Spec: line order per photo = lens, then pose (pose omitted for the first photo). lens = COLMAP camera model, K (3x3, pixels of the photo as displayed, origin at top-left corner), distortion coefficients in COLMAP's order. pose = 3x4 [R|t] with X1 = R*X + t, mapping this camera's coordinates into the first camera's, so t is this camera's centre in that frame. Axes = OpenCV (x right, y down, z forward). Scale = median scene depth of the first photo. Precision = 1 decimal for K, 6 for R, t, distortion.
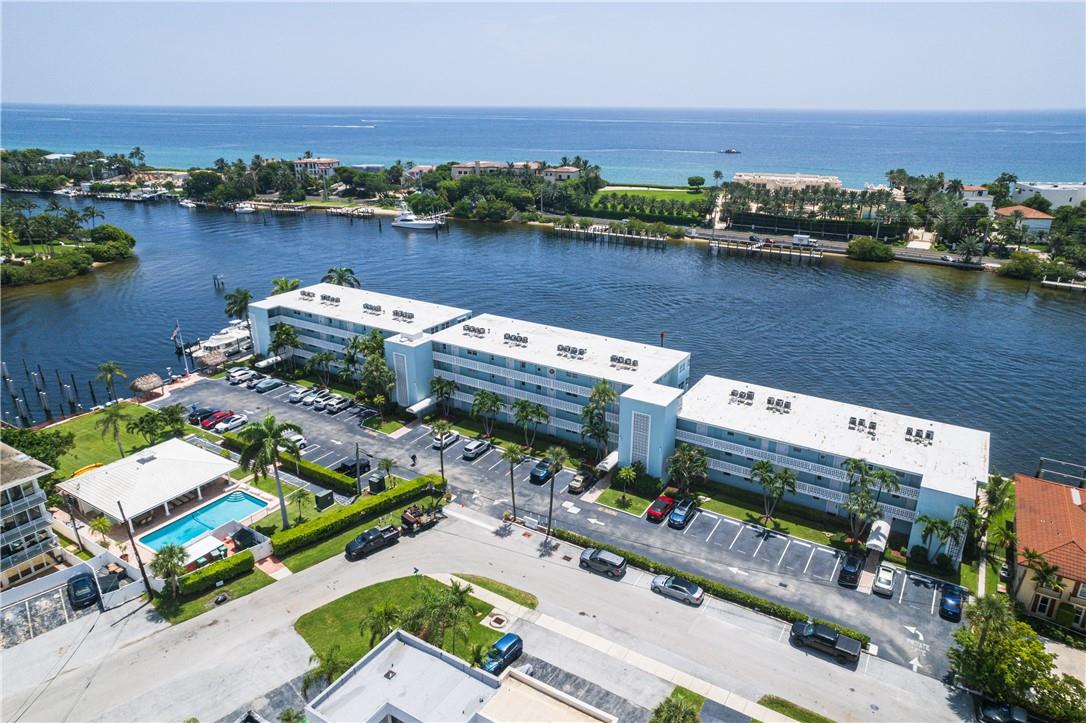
lens RADIAL K [[694.2, 0, 539.7], [0, 694.2, 364.4], [0, 0, 1]] dist [-0.042739, 0.056679]
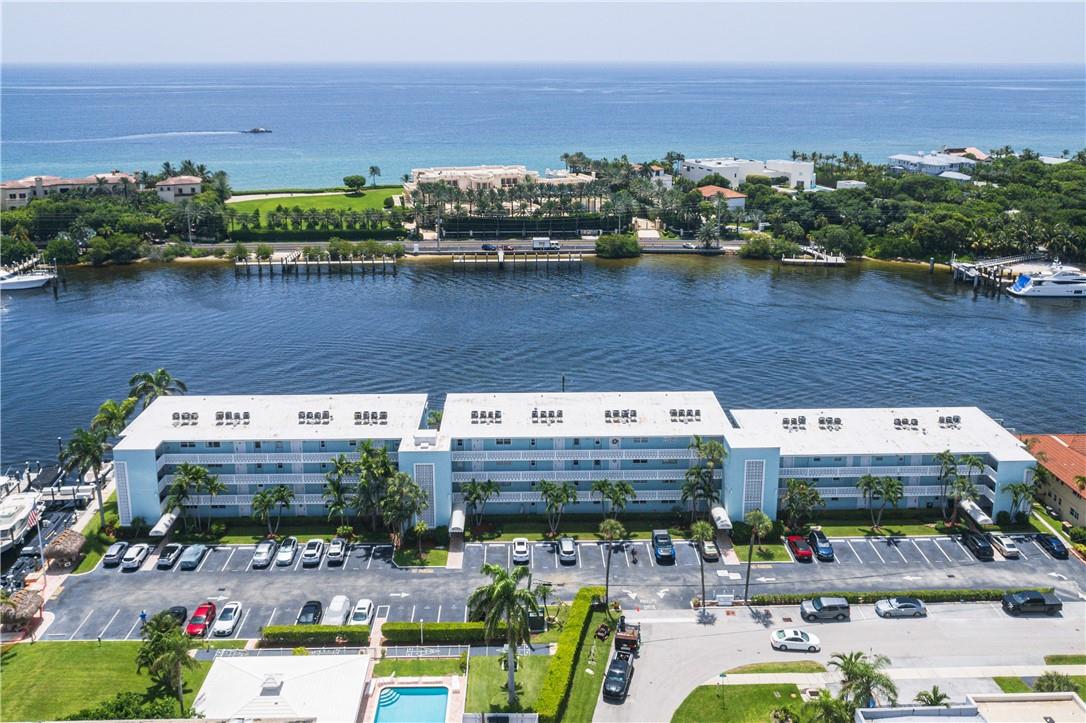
lens RADIAL K [[925.9, 0, 525.2], [0, 925.9, 329.5], [0, 0, 1]] dist [-0.028366, 0.008947]
pose [[0.838987, -0.161309, 0.519692, -0.642506], [0.199462, 0.979742, -0.017904, -0.126511], [-0.506276, 0.118680, 0.854166, 0.016618]]
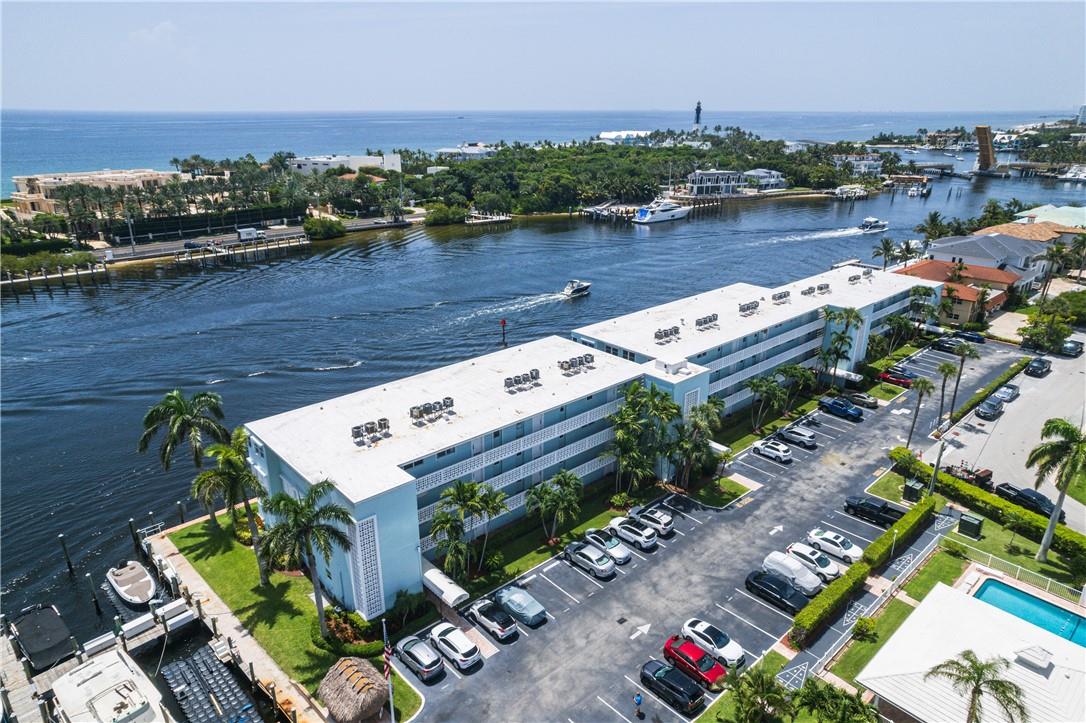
lens RADIAL K [[694.2, 0, 539.7], [0, 694.2, 364.4], [0, 0, 1]] dist [-0.042739, 0.056679]
pose [[0.267591, -0.341465, 0.900998, -0.882487], [0.341549, 0.907993, 0.242678, -0.269551], [-0.900966, 0.242797, 0.359598, 0.897181]]
